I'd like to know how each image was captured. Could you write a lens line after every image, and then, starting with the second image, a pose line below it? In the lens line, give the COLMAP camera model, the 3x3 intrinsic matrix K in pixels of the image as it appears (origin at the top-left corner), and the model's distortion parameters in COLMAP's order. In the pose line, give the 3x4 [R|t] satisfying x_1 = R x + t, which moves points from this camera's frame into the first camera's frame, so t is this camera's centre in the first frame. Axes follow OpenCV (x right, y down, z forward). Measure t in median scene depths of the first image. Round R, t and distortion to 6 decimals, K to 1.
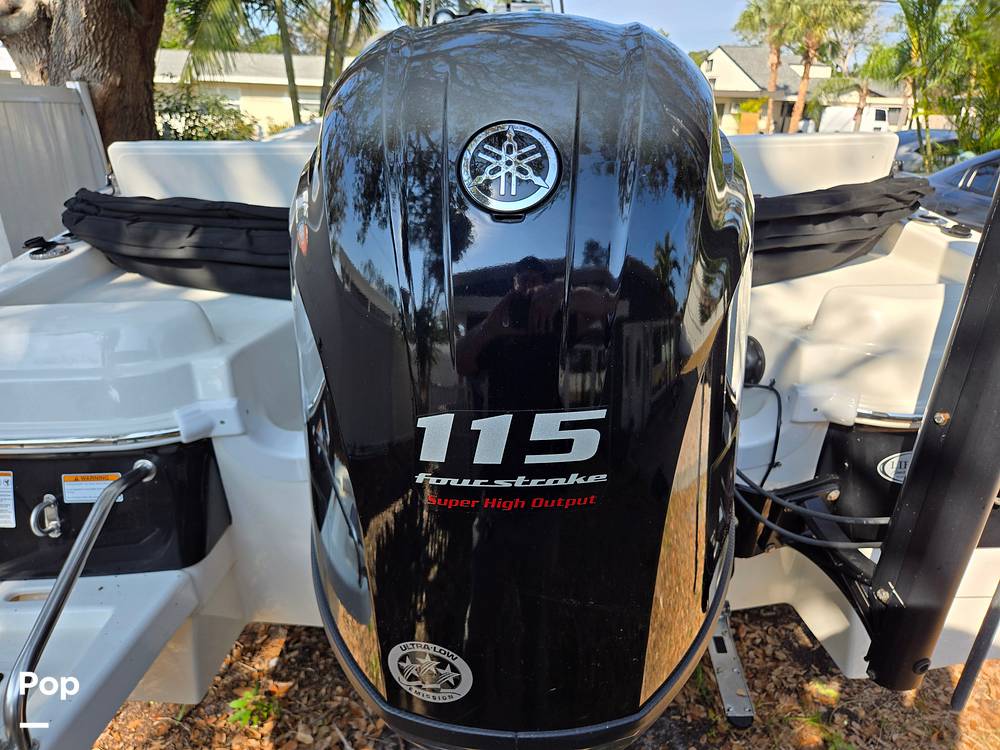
lens RADIAL K [[661.9, 0, 506.1], [0, 661.9, 372.2], [0, 0, 1]] dist [0.065088, -0.053187]
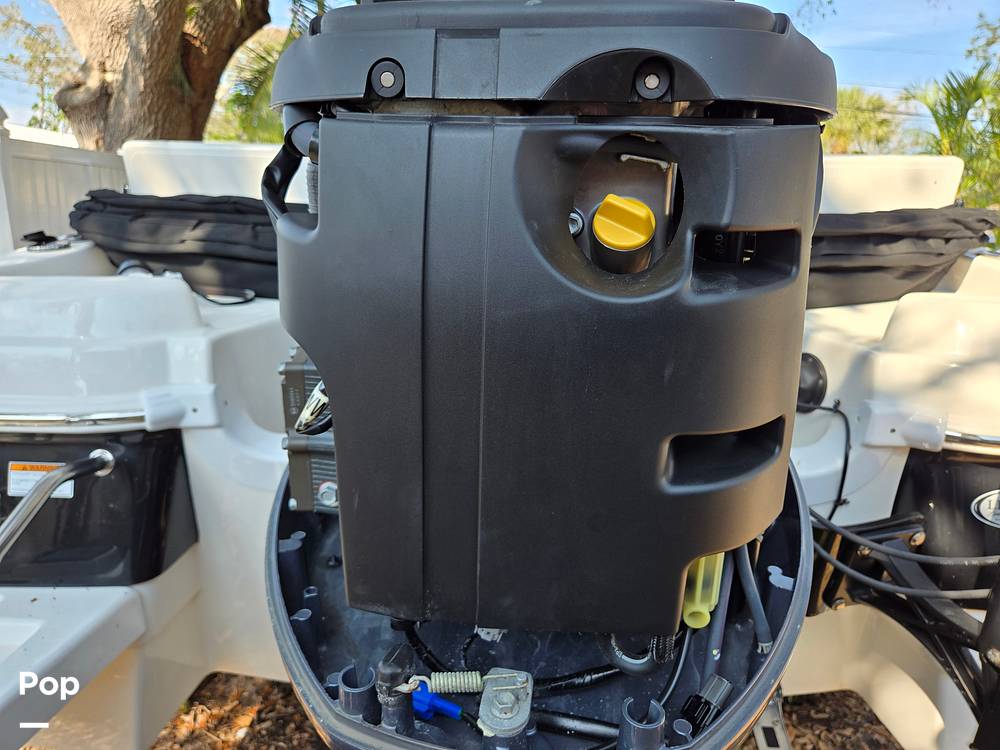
lens RADIAL K [[666.5, 0, 500.0], [0, 666.5, 375.0], [0, 0, 1]] dist [0.043723, -0.036700]
pose [[0.998065, 0.044388, -0.043541, 0.005338], [-0.049962, 0.989359, -0.136645, 0.100334], [0.037012, 0.138556, 0.989663, 0.112897]]
